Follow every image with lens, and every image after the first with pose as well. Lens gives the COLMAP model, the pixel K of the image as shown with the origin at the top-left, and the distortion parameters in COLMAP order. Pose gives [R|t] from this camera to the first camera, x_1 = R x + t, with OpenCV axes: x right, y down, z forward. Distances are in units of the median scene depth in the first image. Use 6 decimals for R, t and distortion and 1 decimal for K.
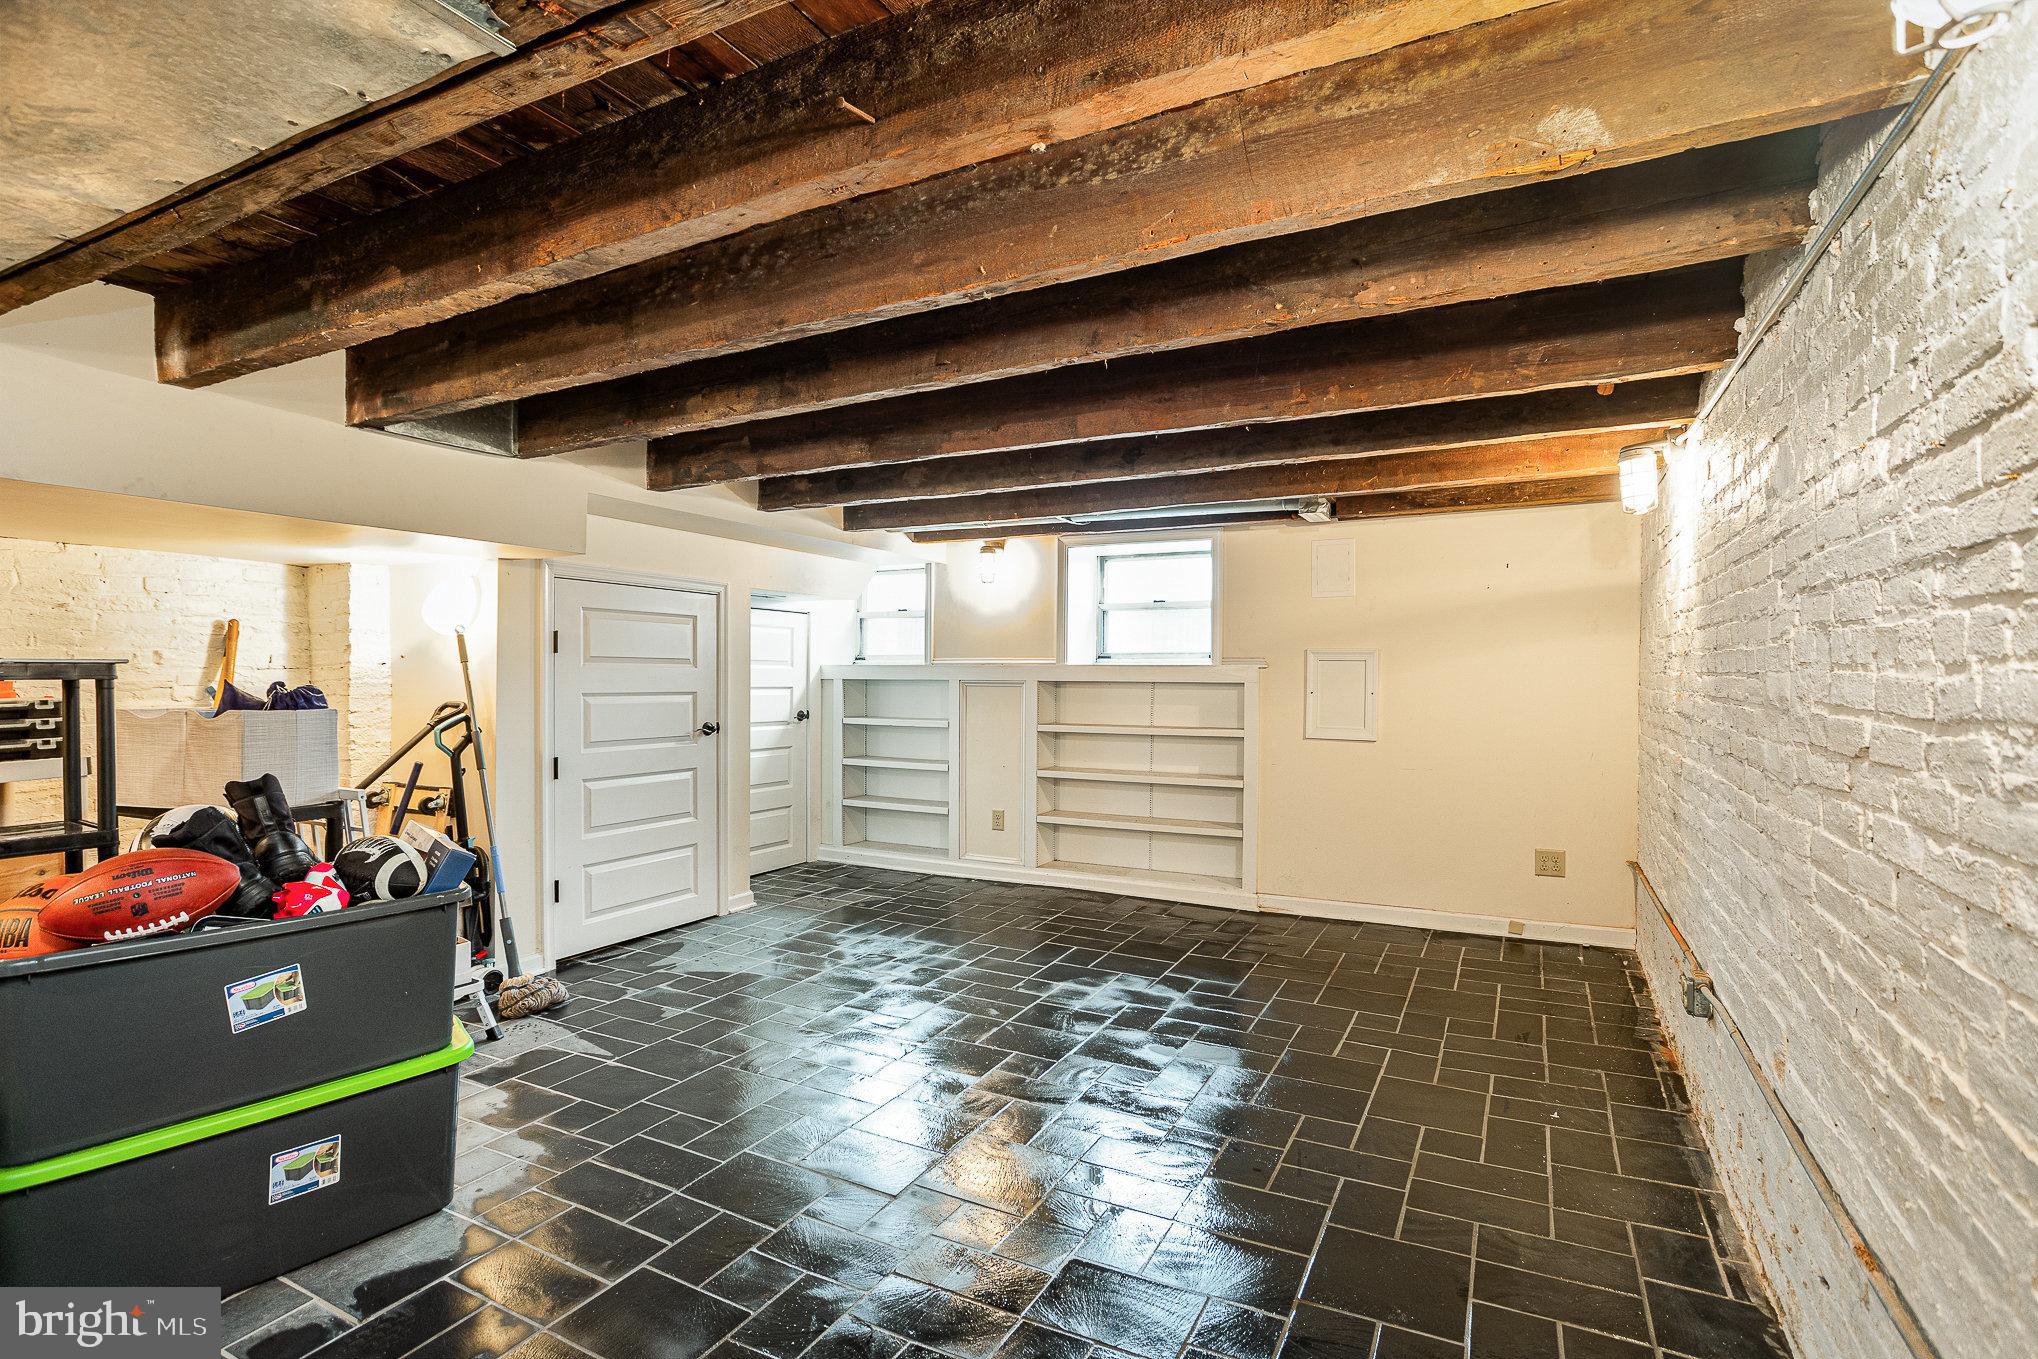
lens RADIAL K [[1014.8, 0, 983.0], [0, 1014.8, 683.3], [0, 0, 1]] dist [-0.031509, 0.017424]
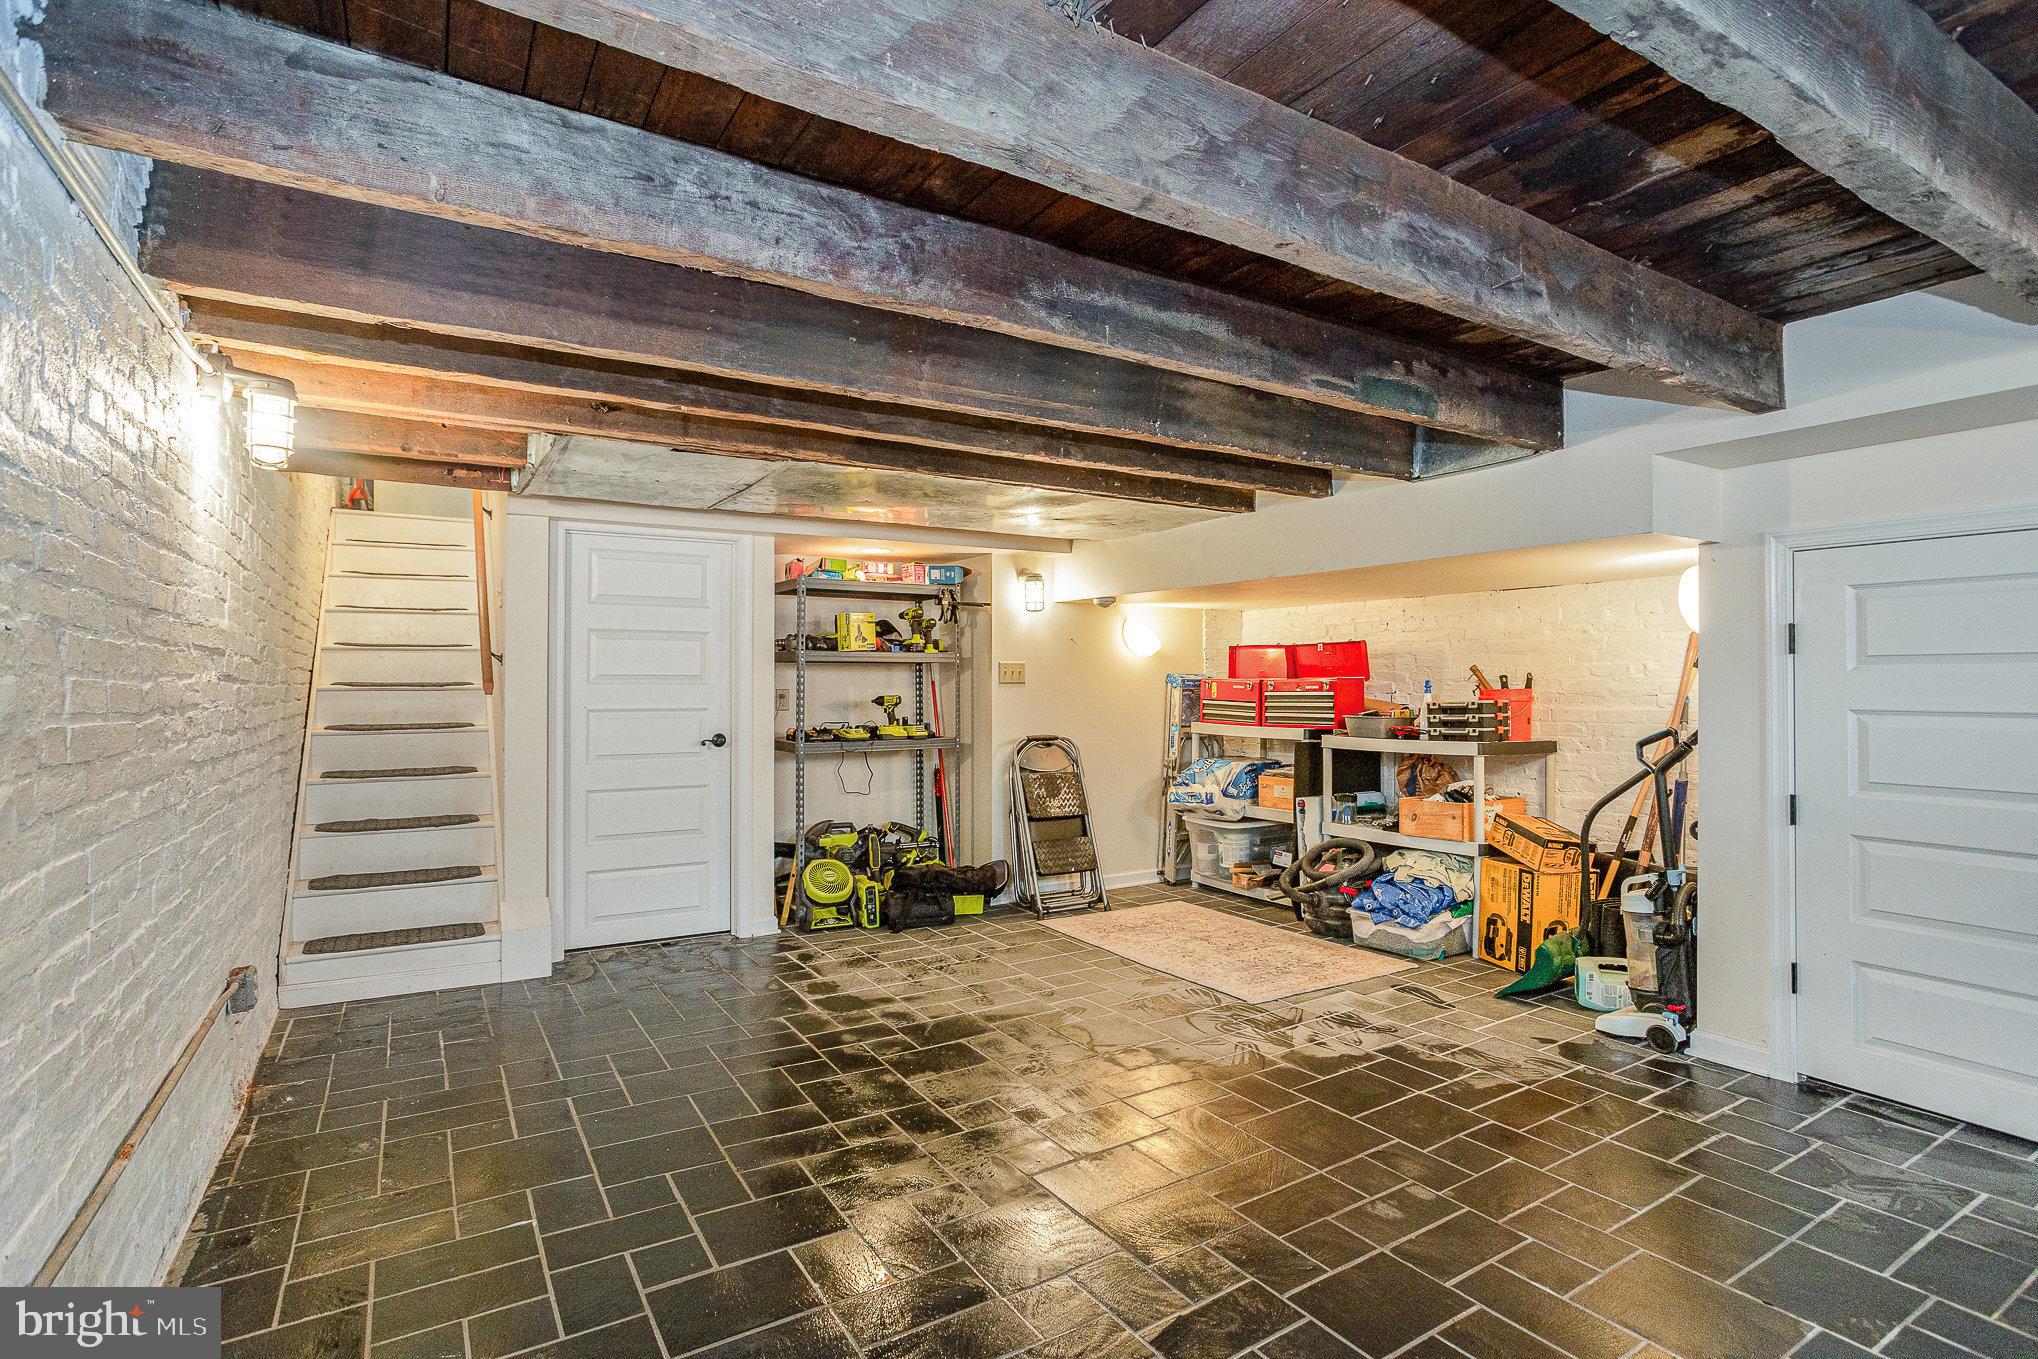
lens RADIAL K [[987.8, 0, 1030.6], [0, 987.8, 686.3], [0, 0, 1]] dist [-0.049702, 0.033900]
pose [[-0.494383, -0.000451, -0.869244, 0.473418], [-0.005452, 0.999982, 0.002582, -0.004528], [0.869227, 0.006016, -0.494377, 0.882904]]
